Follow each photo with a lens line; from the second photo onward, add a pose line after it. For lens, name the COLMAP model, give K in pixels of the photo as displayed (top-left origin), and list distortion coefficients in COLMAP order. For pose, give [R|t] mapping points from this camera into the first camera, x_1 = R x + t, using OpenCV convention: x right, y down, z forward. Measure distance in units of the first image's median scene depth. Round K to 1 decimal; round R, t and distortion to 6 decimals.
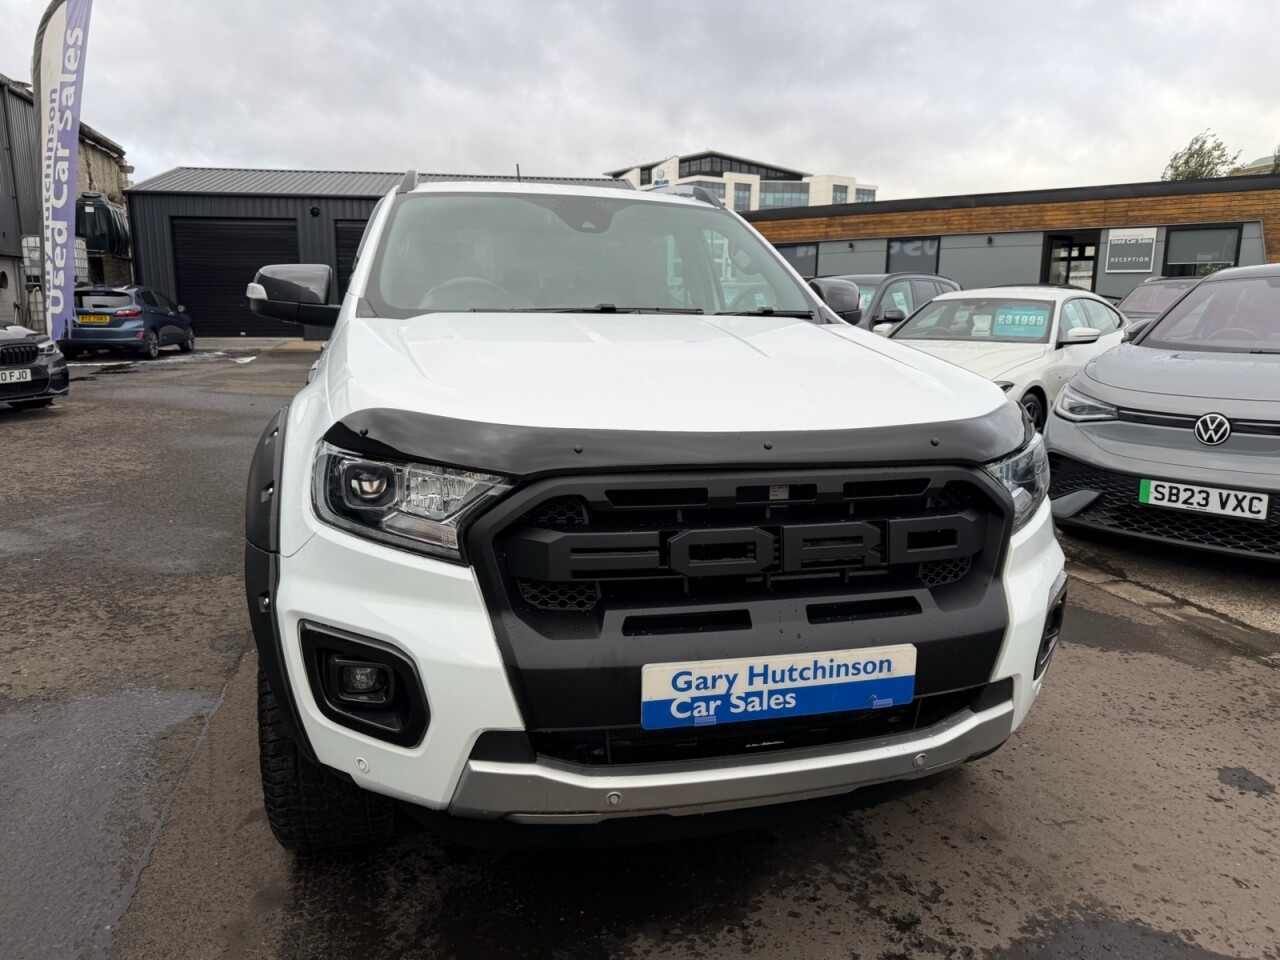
lens RADIAL K [[888.8, 0, 639.2], [0, 888.8, 469.5], [0, 0, 1]] dist [0.099329, -0.136356]
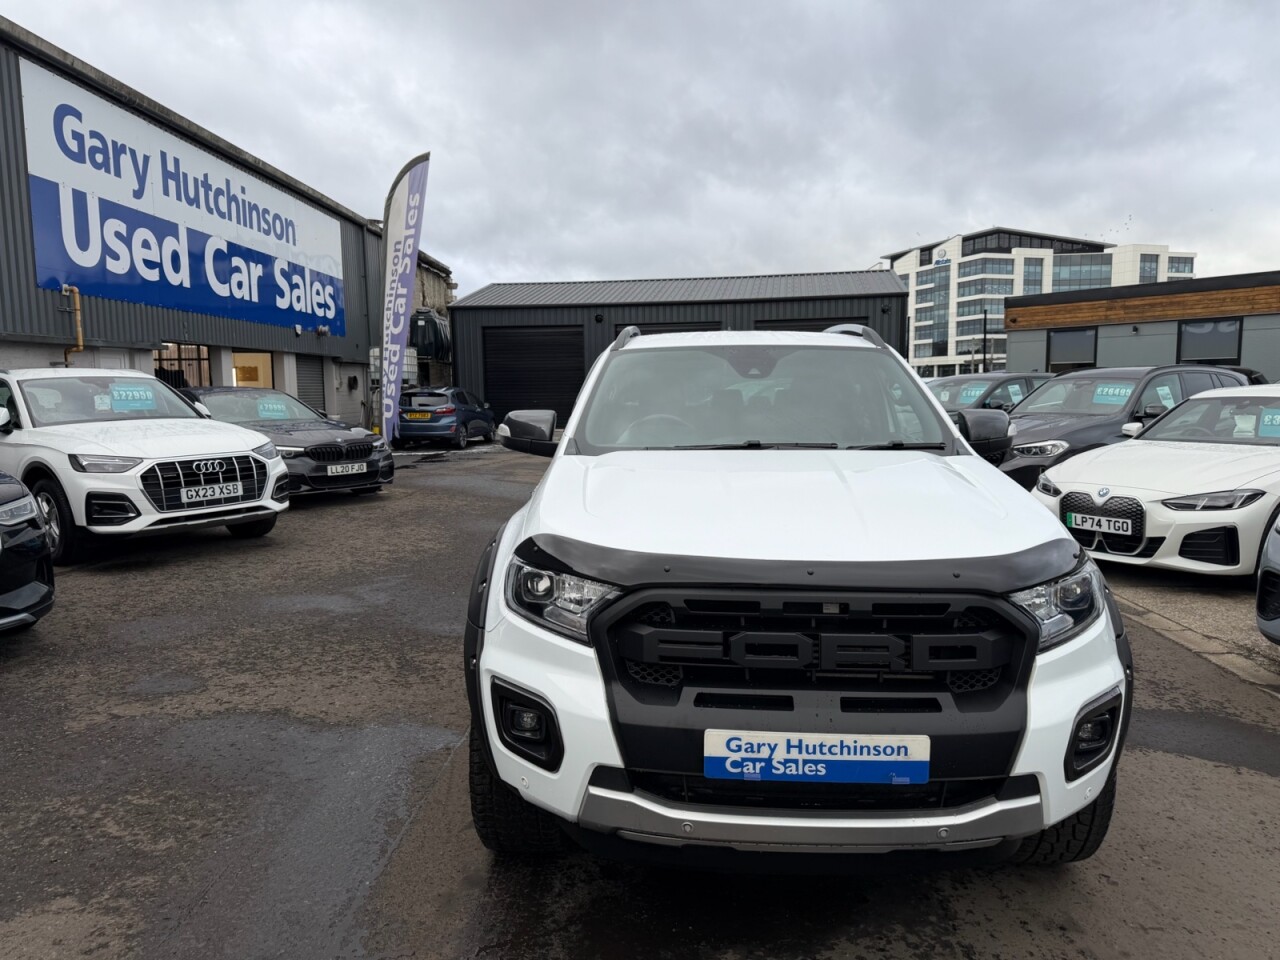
lens RADIAL K [[884.2, 0, 640.0], [0, 884.2, 480.0], [0, 0, 1]] dist [0.117975, -0.192009]
pose [[0.955587, 0.014578, -0.294349, 0.234777], [-0.038172, 0.996485, -0.074571, -0.044668], [0.292227, 0.082496, 0.952784, -0.286926]]
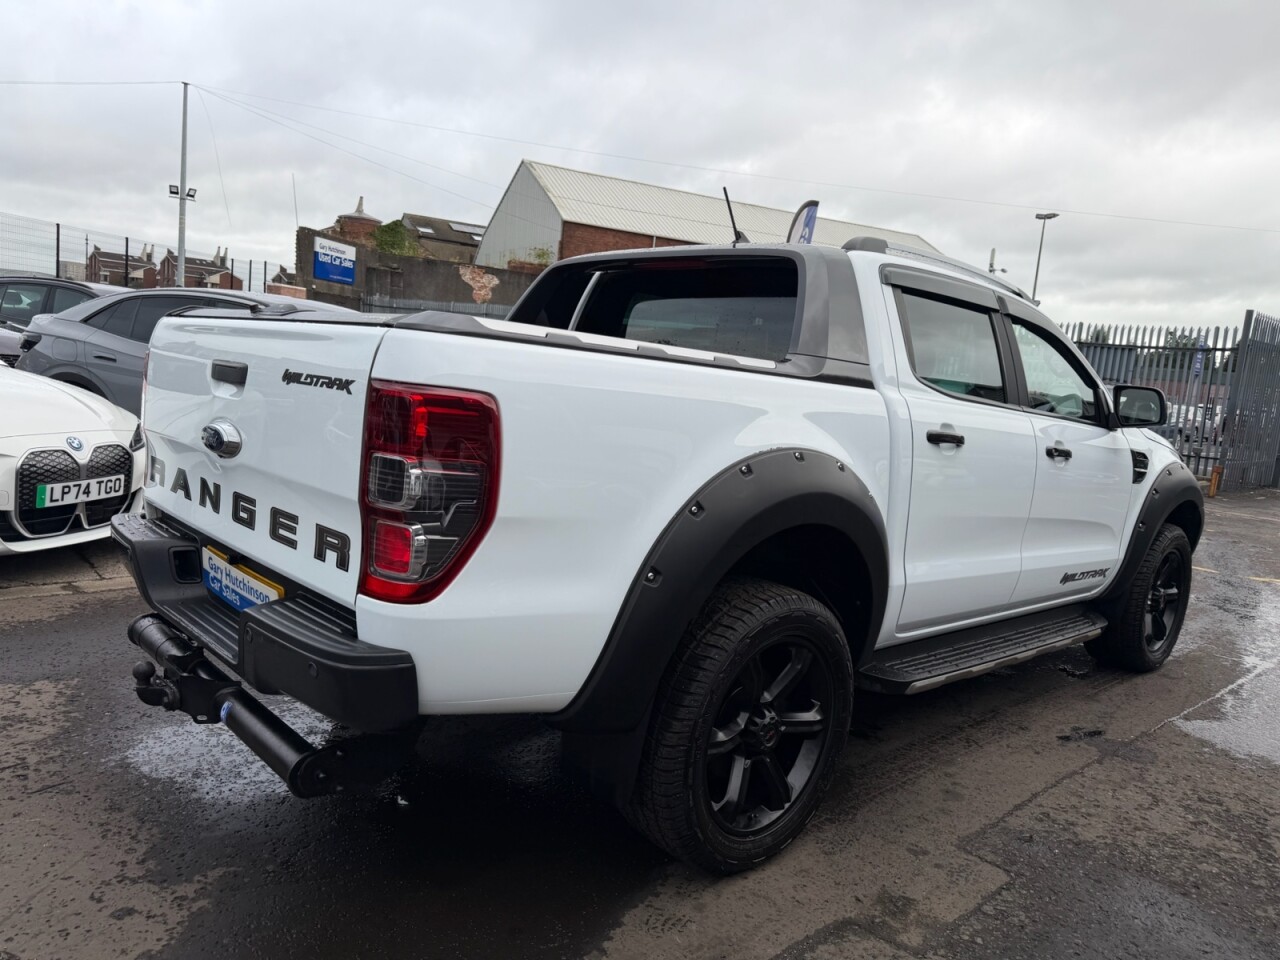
lens RADIAL K [[914.3, 0, 640.0], [0, 914.3, 480.0], [0, 0, 1]] dist [0.012816, -0.011827]
pose [[-0.469142, -0.161229, 0.868281, -1.810658], [0.071170, 0.973093, 0.219145, -0.644466], [-0.880251, 0.164605, -0.445044, 3.321491]]
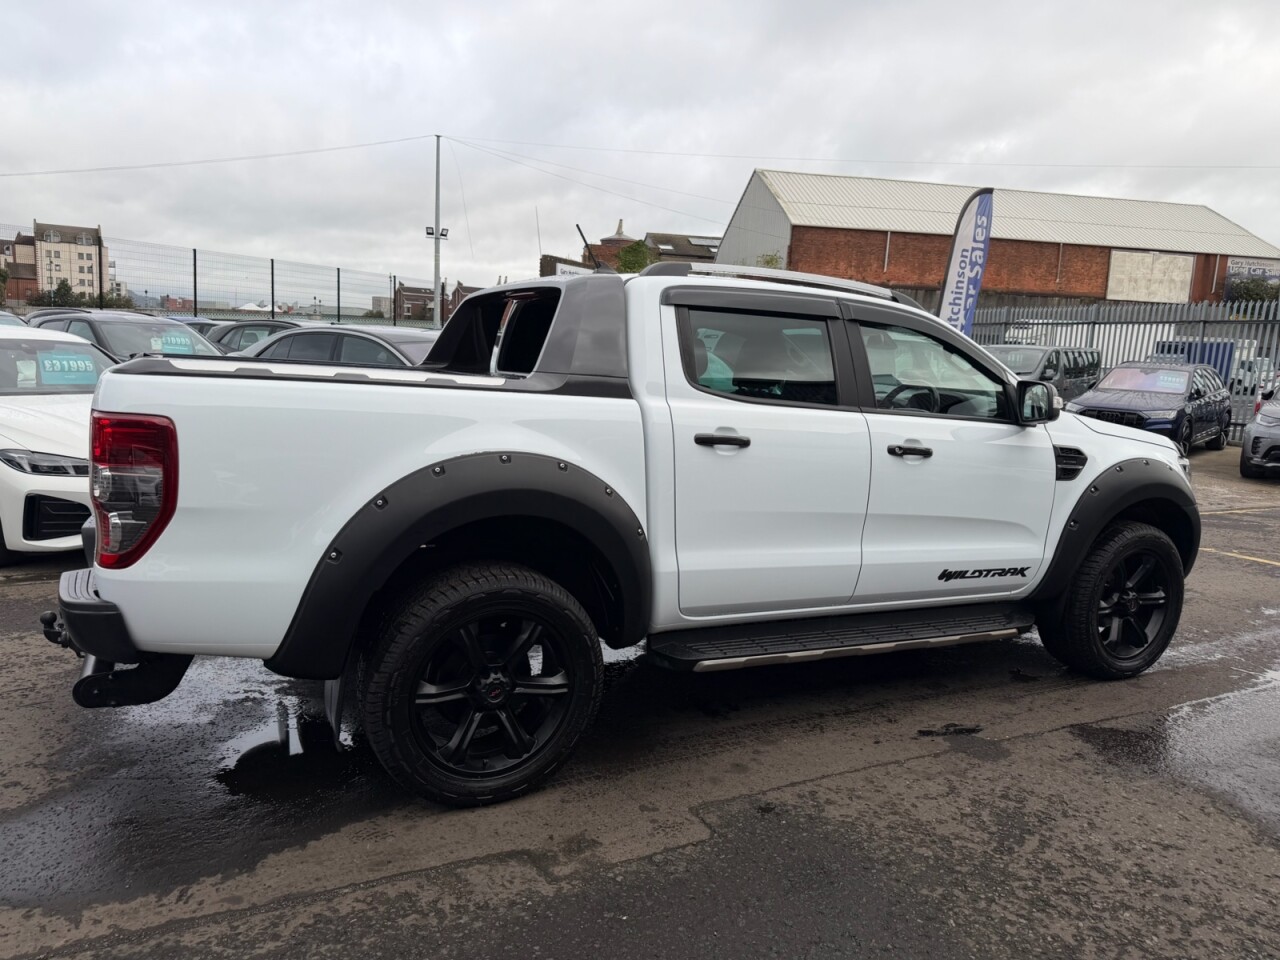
lens RADIAL K [[911.2, 0, 641.6], [0, 911.2, 483.4], [0, 0, 1]] dist [0.010917, -0.009149]
pose [[-0.209060, -0.157147, 0.965194, -2.286498], [0.136689, 0.972618, 0.187963, -0.596009], [-0.968303, 0.171227, -0.181855, 2.646422]]
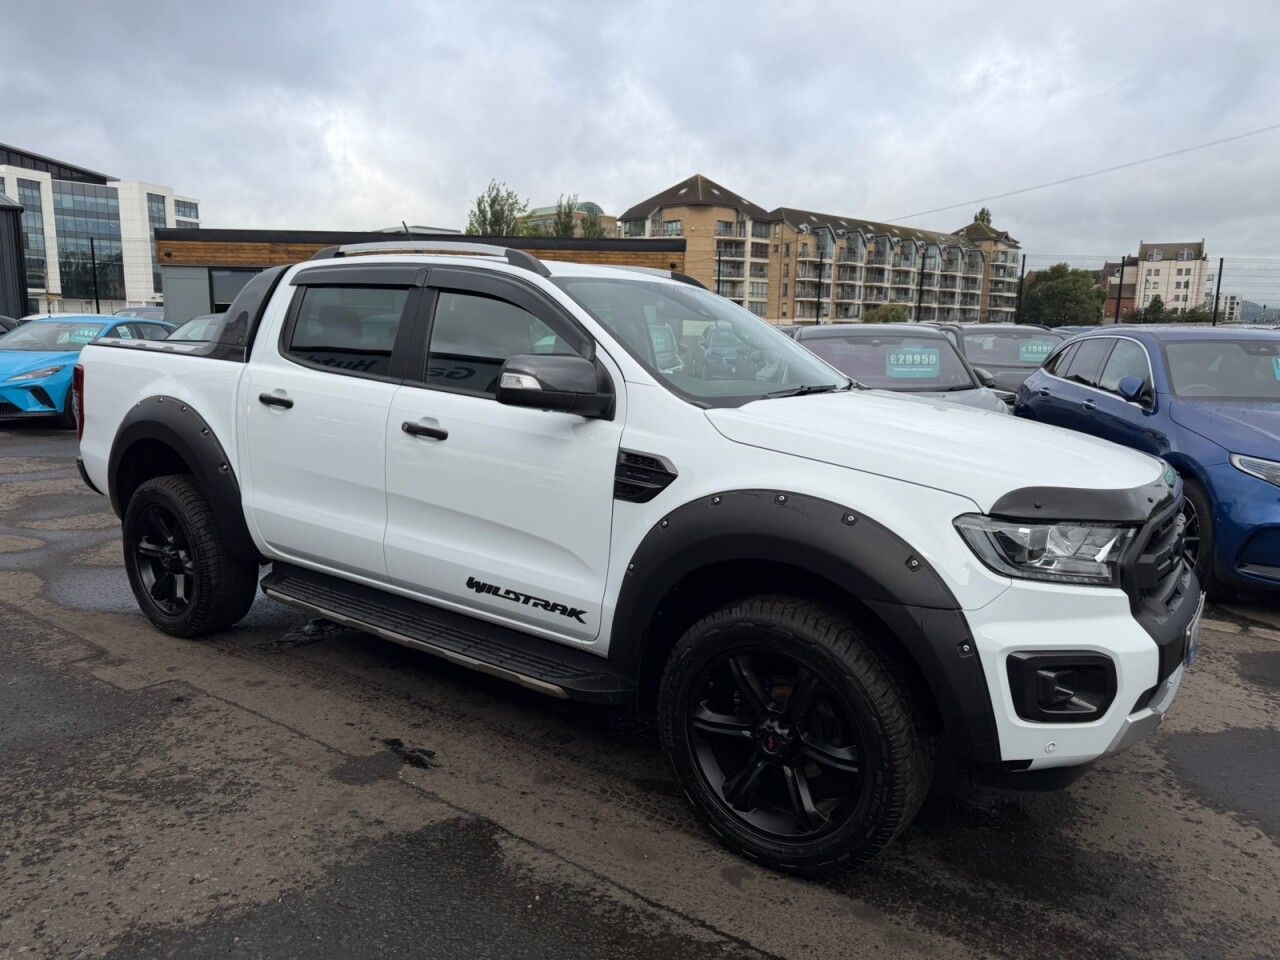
lens RADIAL K [[898.9, 0, 622.3], [0, 898.9, 484.6], [0, 0, 1]] dist [0.054246, -0.069432]
pose [[0.776609, -0.098381, 0.622254, -1.354851], [0.103857, 0.994210, 0.027569, -0.145123], [-0.621364, 0.043215, 0.782330, 0.259991]]
